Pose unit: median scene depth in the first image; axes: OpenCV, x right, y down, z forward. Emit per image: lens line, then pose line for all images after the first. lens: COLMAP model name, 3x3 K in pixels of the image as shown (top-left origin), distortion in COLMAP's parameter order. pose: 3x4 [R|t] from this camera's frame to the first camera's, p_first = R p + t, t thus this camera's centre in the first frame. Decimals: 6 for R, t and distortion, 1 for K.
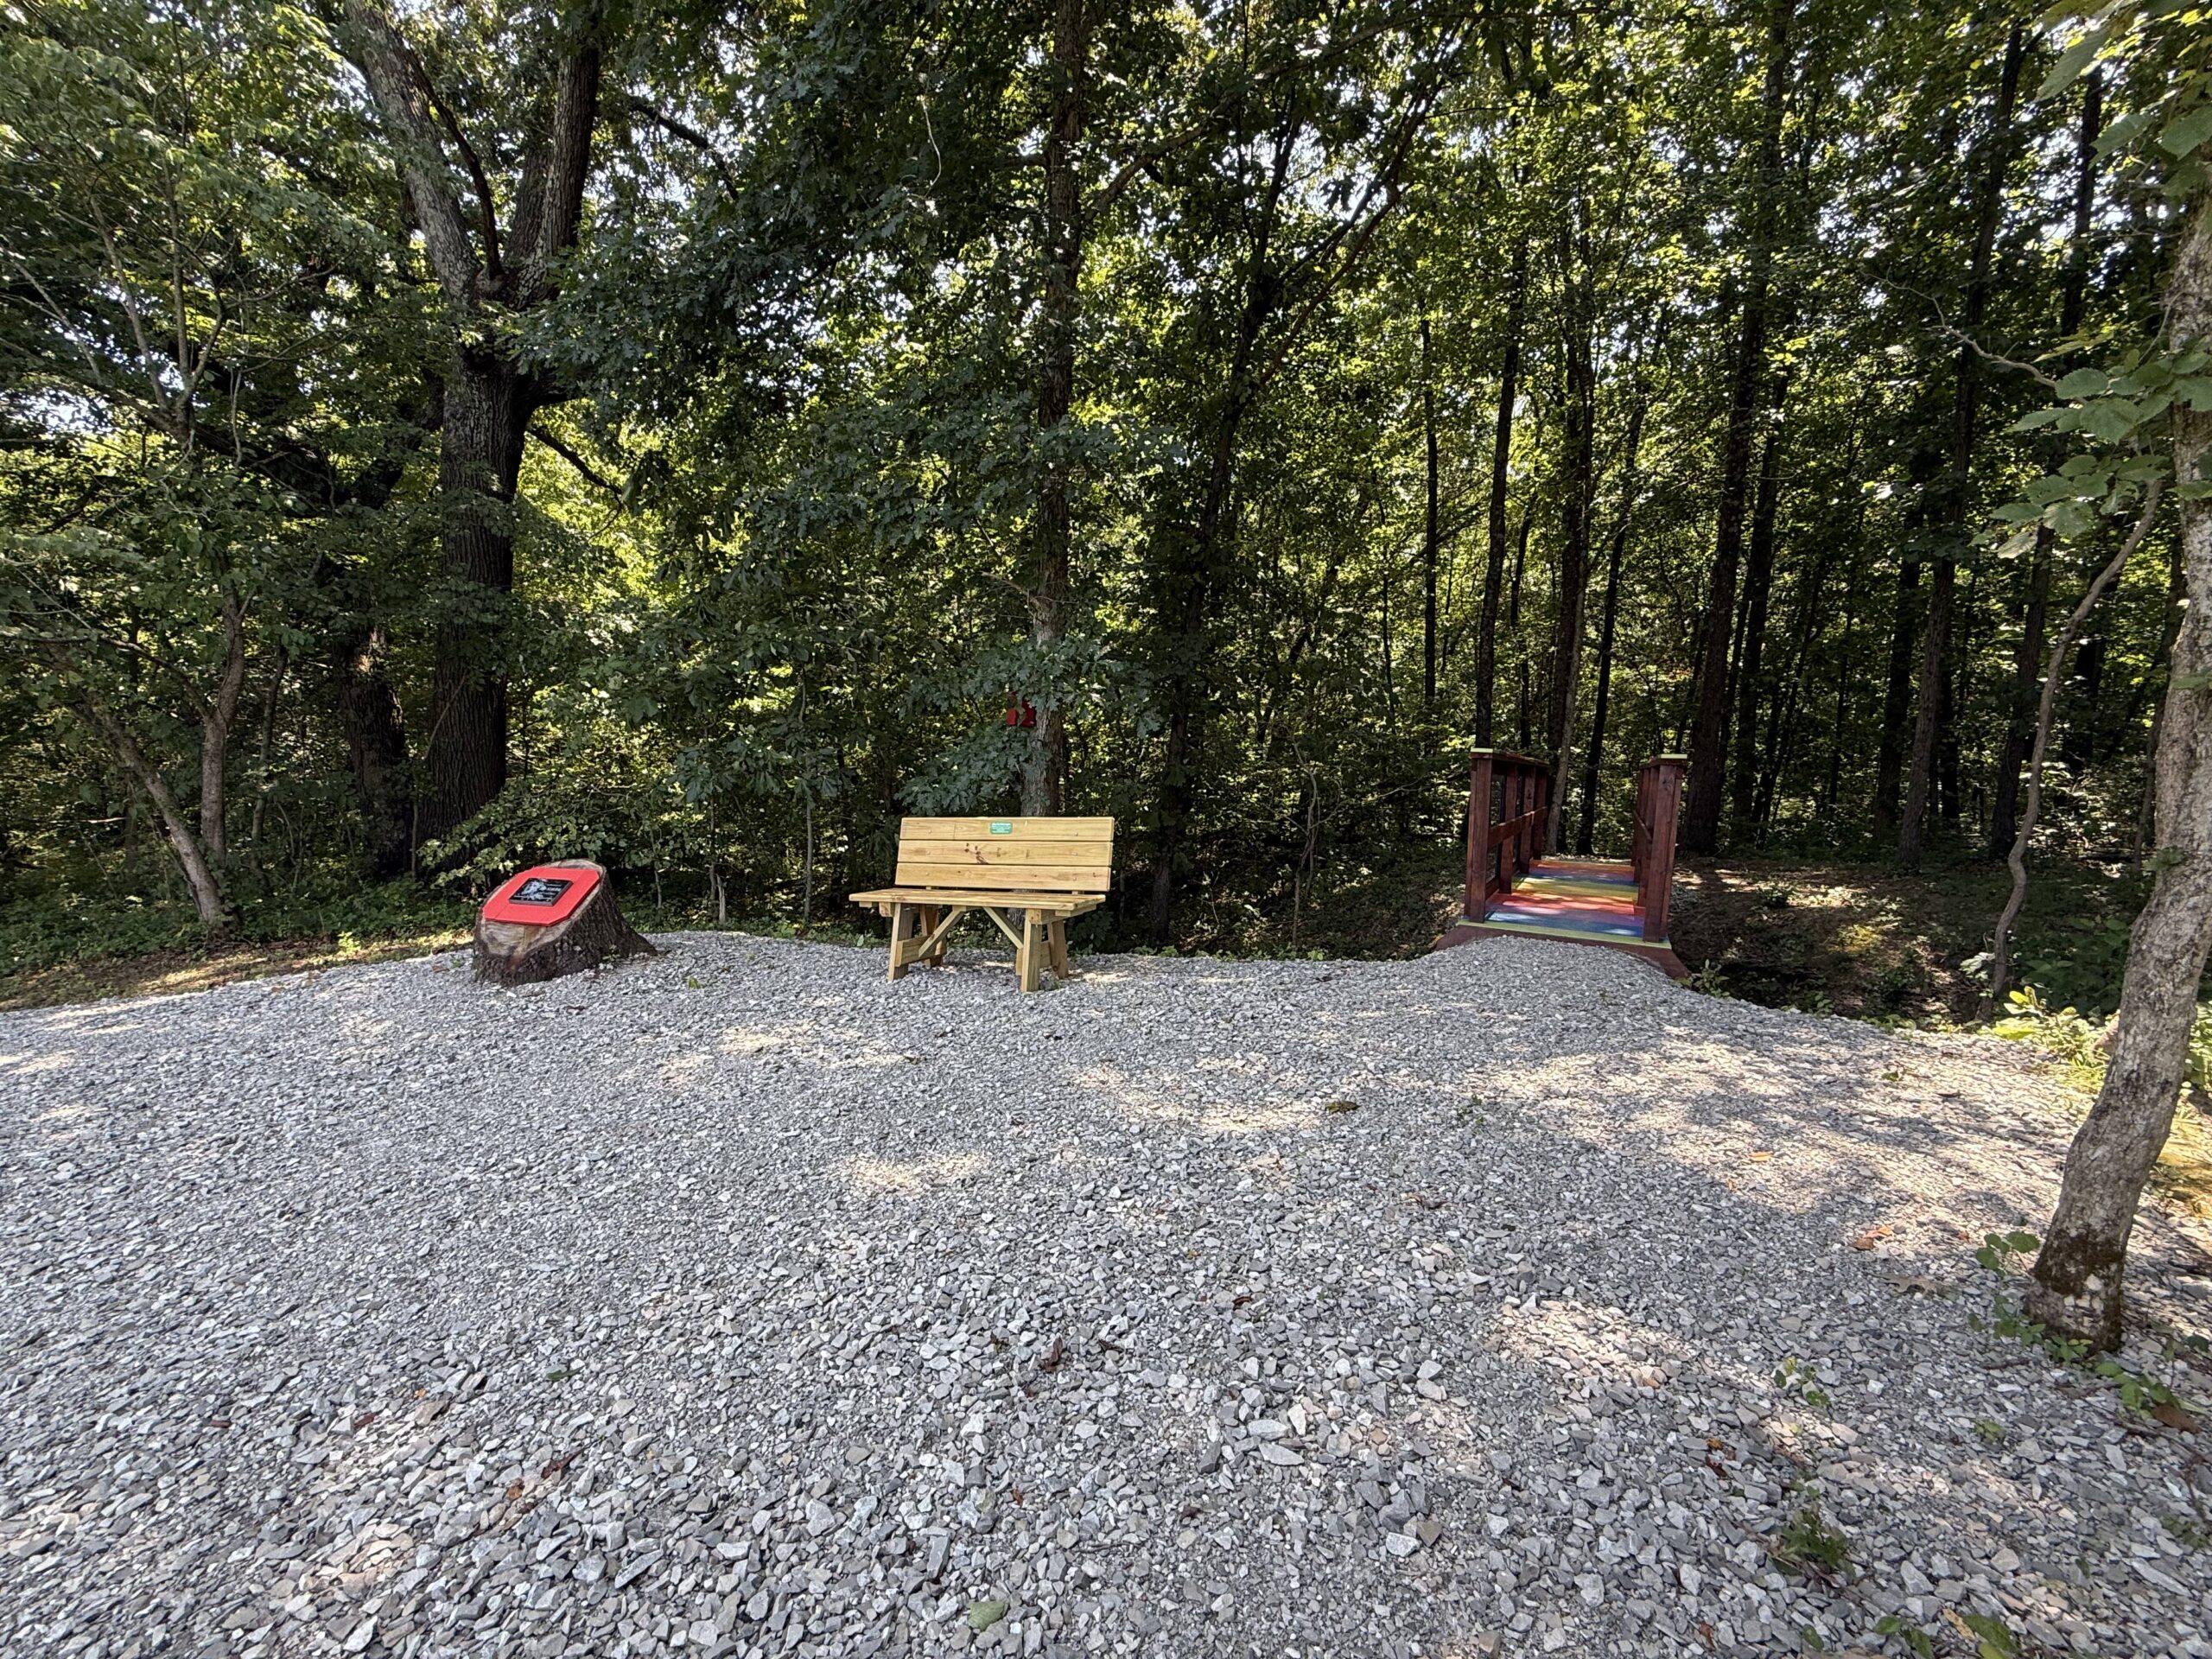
lens RADIAL K [[968.4, 0, 1108.4], [0, 968.4, 833.5], [0, 0, 1]] dist [-0.000164, -0.000002]
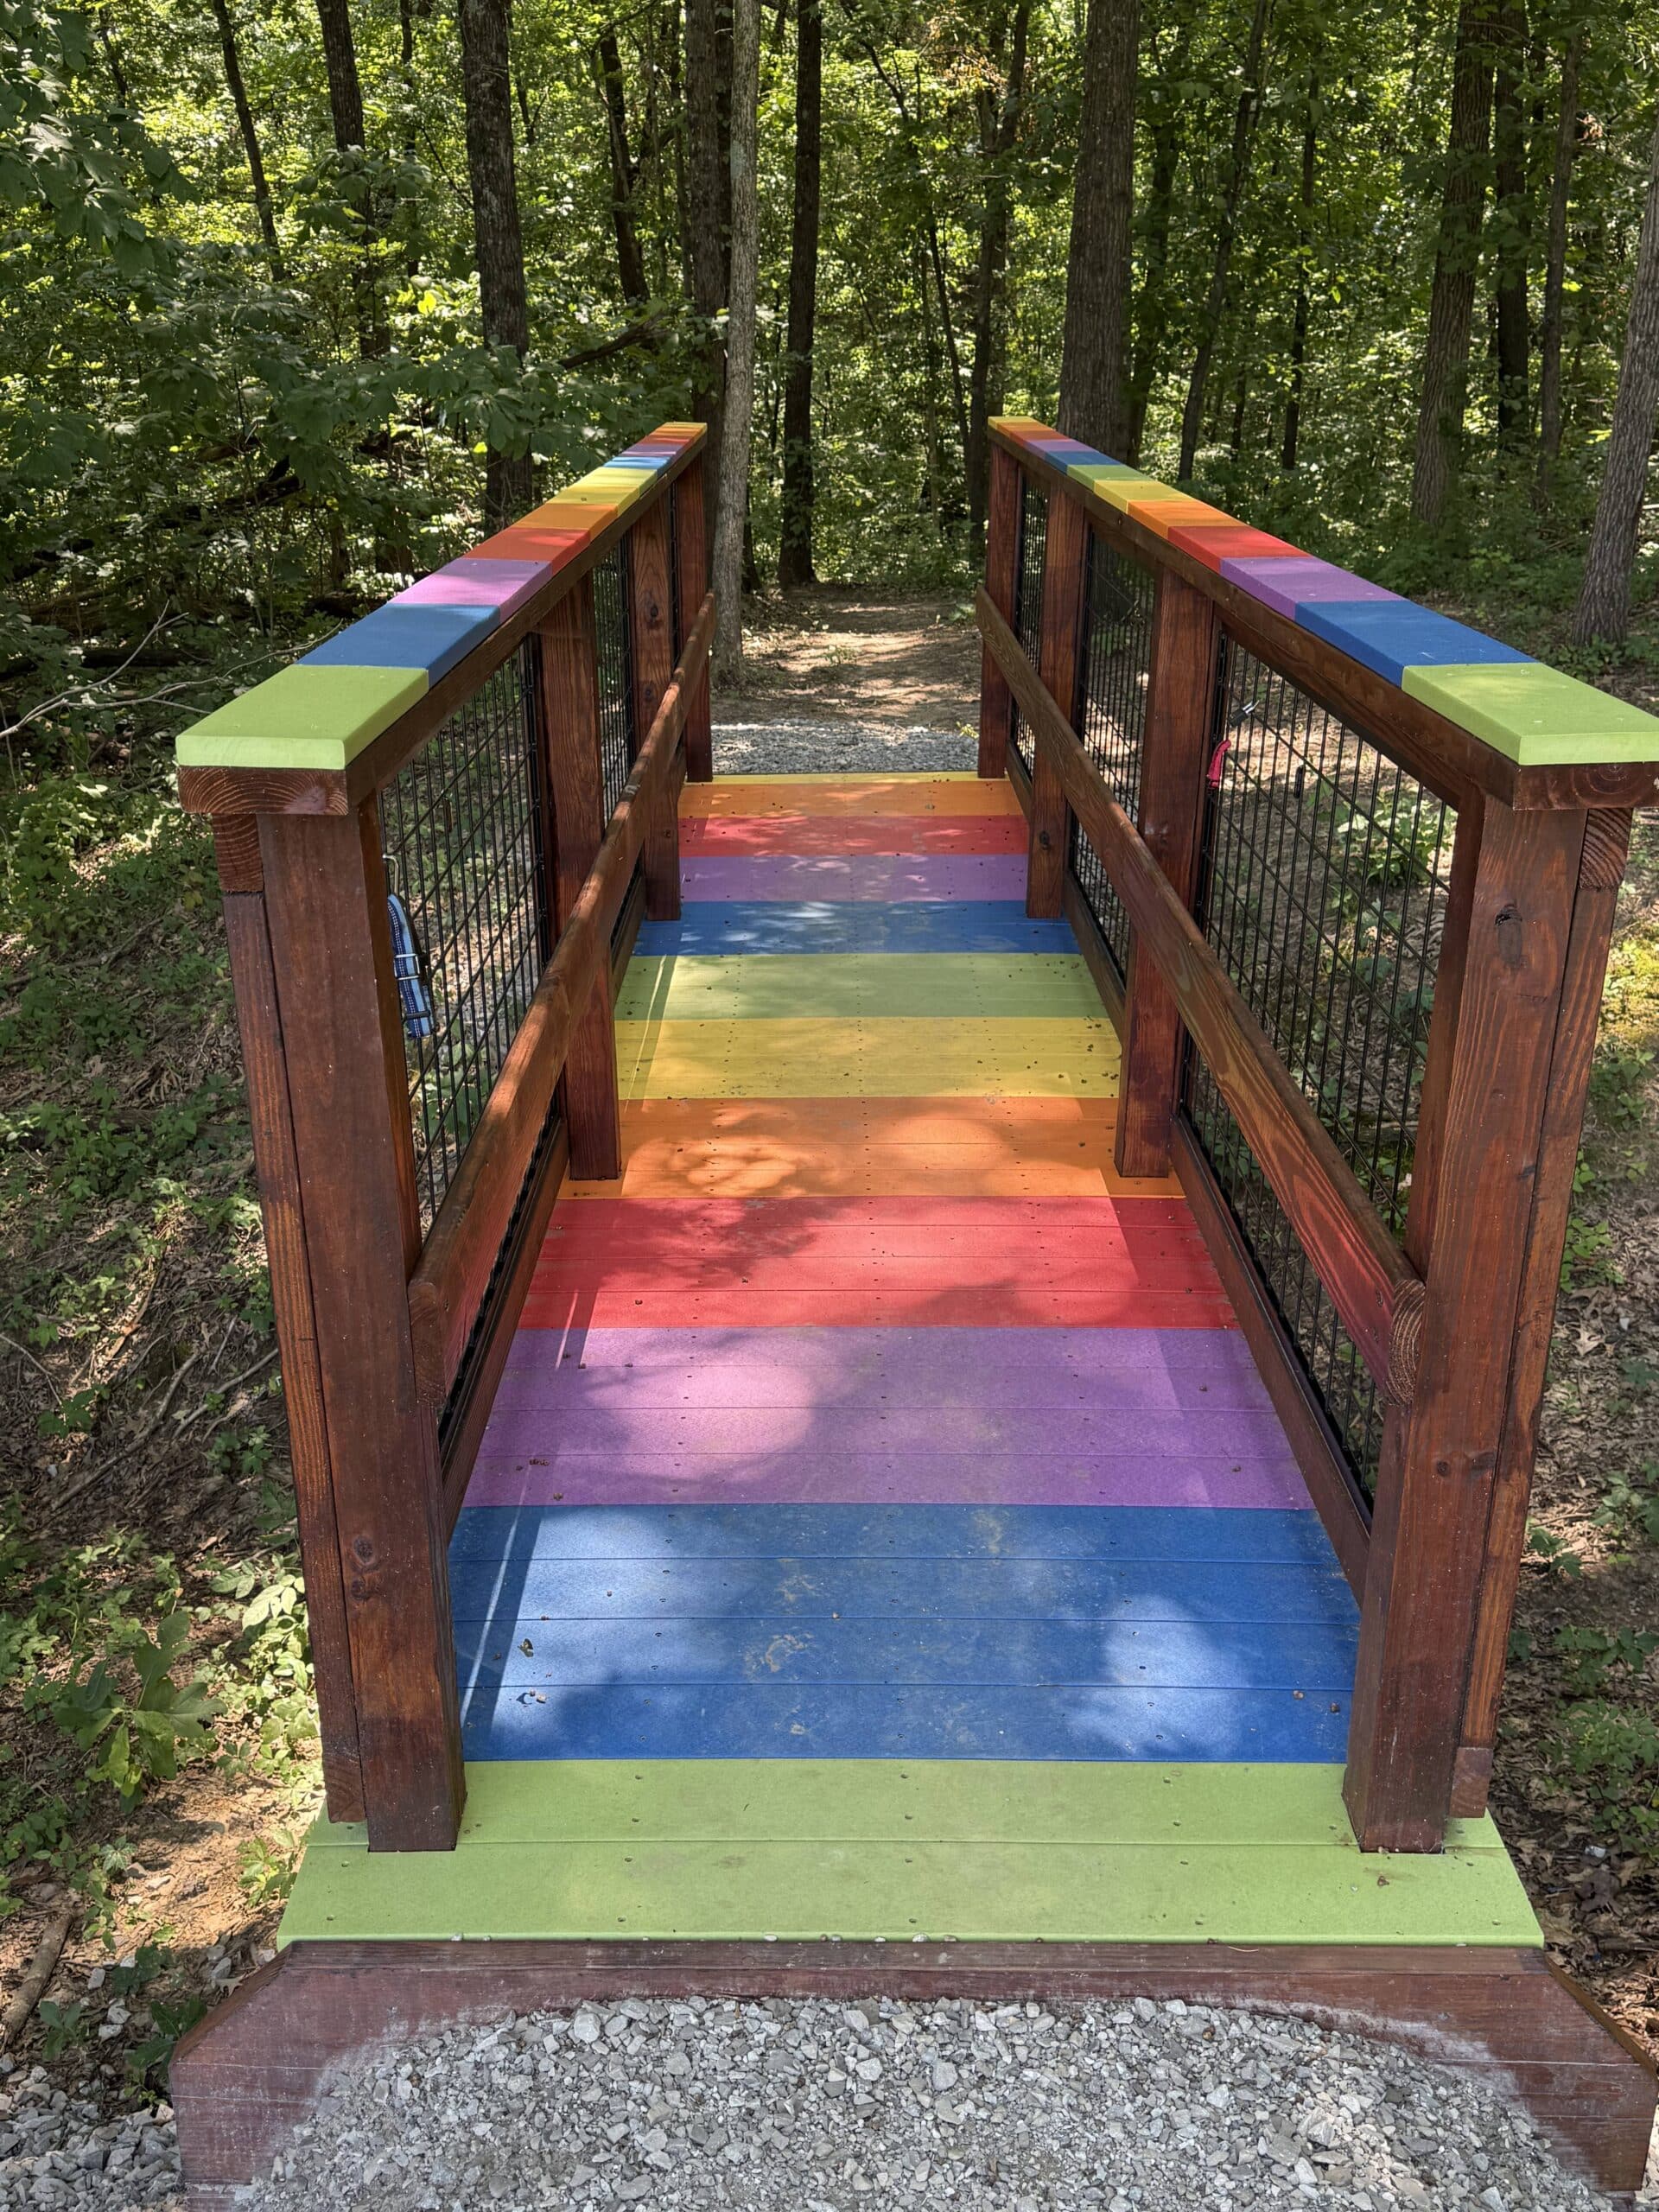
lens RADIAL K [[2158.9, 0, 829.2], [0, 2158.9, 1107.0], [0, 0, 1]] dist [-0.013072, 0.000000]
pose [[0.880180, -0.213380, 0.423972, 0.069411], [0.088822, 0.951518, 0.294491, -0.024631], [-0.466256, -0.221547, 0.856459, 0.166230]]
